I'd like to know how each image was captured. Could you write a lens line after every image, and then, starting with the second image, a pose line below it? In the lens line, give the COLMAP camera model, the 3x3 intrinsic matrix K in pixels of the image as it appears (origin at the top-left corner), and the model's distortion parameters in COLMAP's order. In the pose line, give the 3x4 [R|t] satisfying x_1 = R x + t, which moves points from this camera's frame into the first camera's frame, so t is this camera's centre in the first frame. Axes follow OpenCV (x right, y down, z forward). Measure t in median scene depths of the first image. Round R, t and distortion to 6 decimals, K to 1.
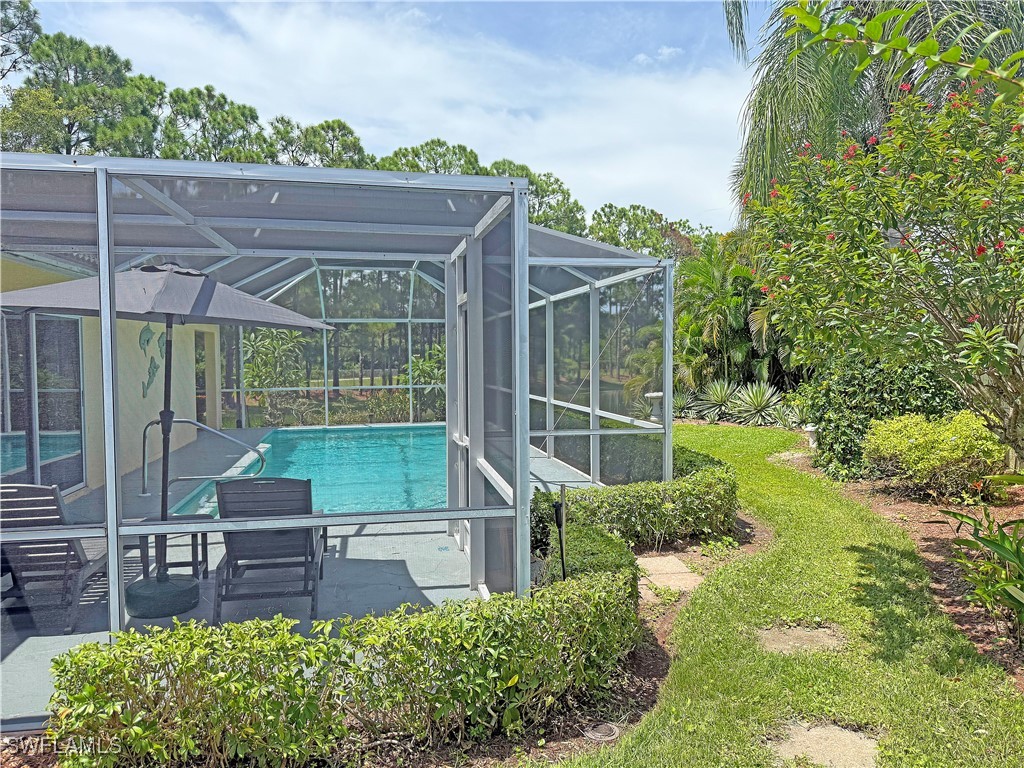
lens RADIAL K [[728.1, 0, 503.3], [0, 728.1, 385.0], [0, 0, 1]] dist [0.025204, -0.056519]
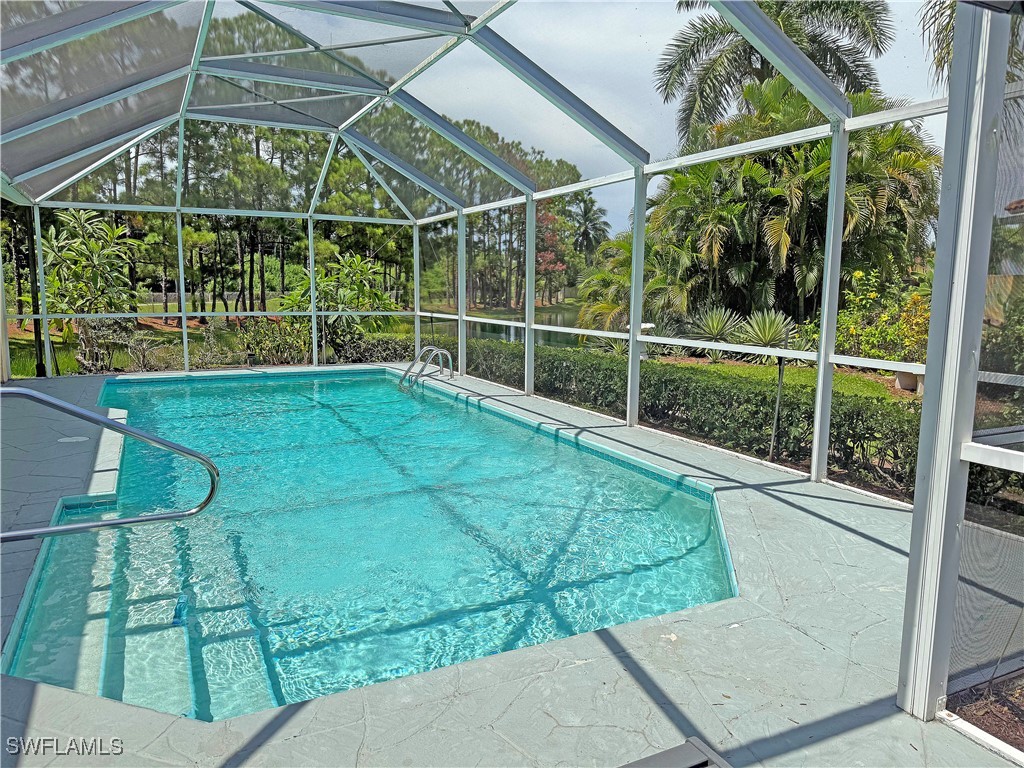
lens RADIAL K [[728.1, 0, 515.3], [0, 728.1, 381.4], [0, 0, 1]] dist [0.025204, -0.056519]
pose [[0.958420, -0.020829, 0.284599, -0.142303], [-0.004836, 0.996004, 0.089180, 0.003931], [-0.285319, -0.086848, 0.954490, 0.273085]]
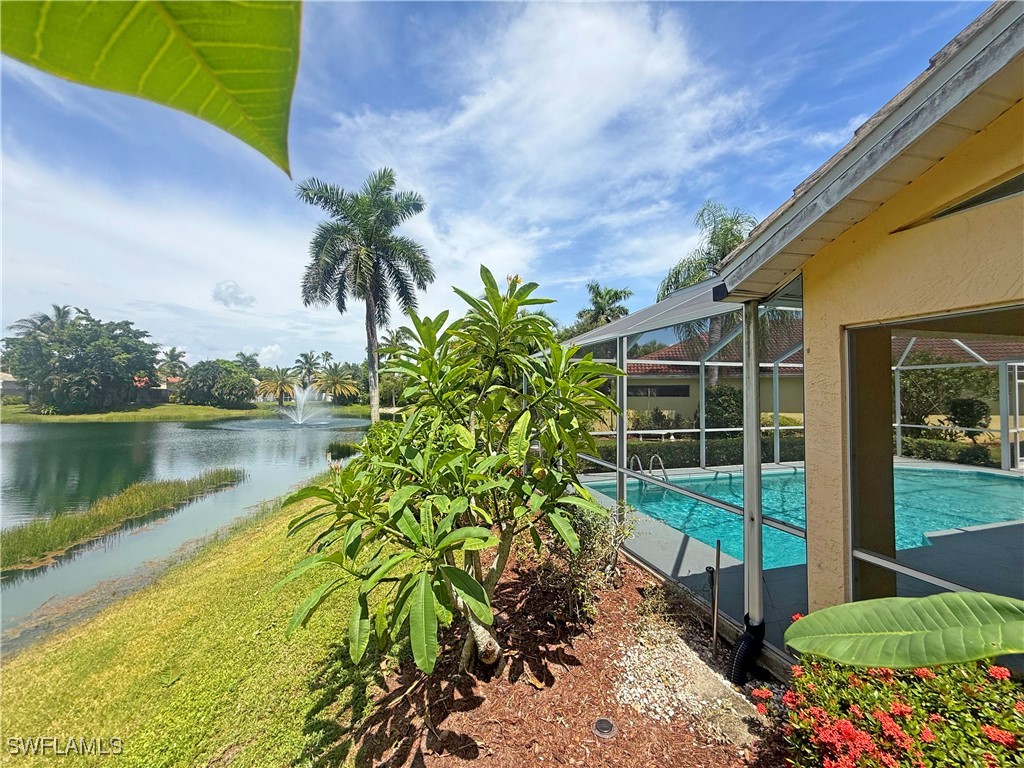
lens RADIAL K [[407.3, 0, 509.5], [0, 407.3, 385.2], [0, 0, 1]] dist [0.001110, 0.000112]
pose [[-0.091784, 0.017834, 0.995619, -0.468808], [0.049607, 0.998680, -0.013315, -0.046209], [-0.994543, 0.048168, -0.092547, 0.953537]]
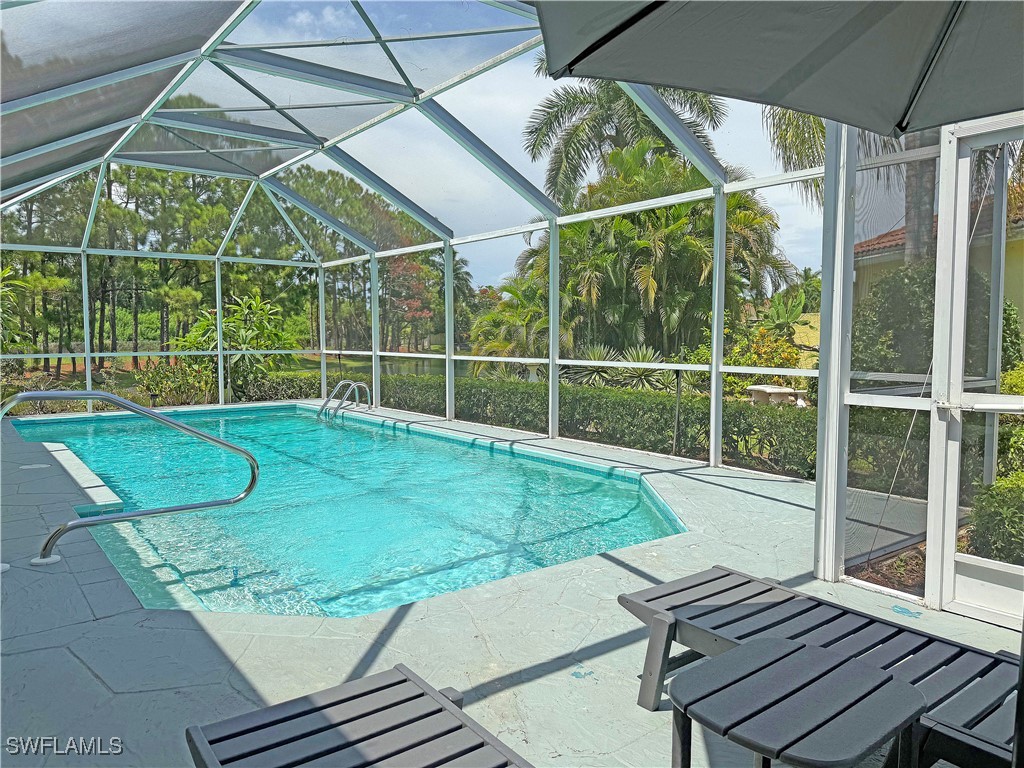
lens RADIAL K [[728.1, 0, 514.4], [0, 728.1, 382.3], [0, 0, 1]] dist [0.025204, -0.056519]
pose [[0.884816, -0.021299, 0.465453, -0.204969], [0.011357, 0.999644, 0.024154, 0.017007], [-0.465802, -0.016085, 0.884743, 0.236491]]
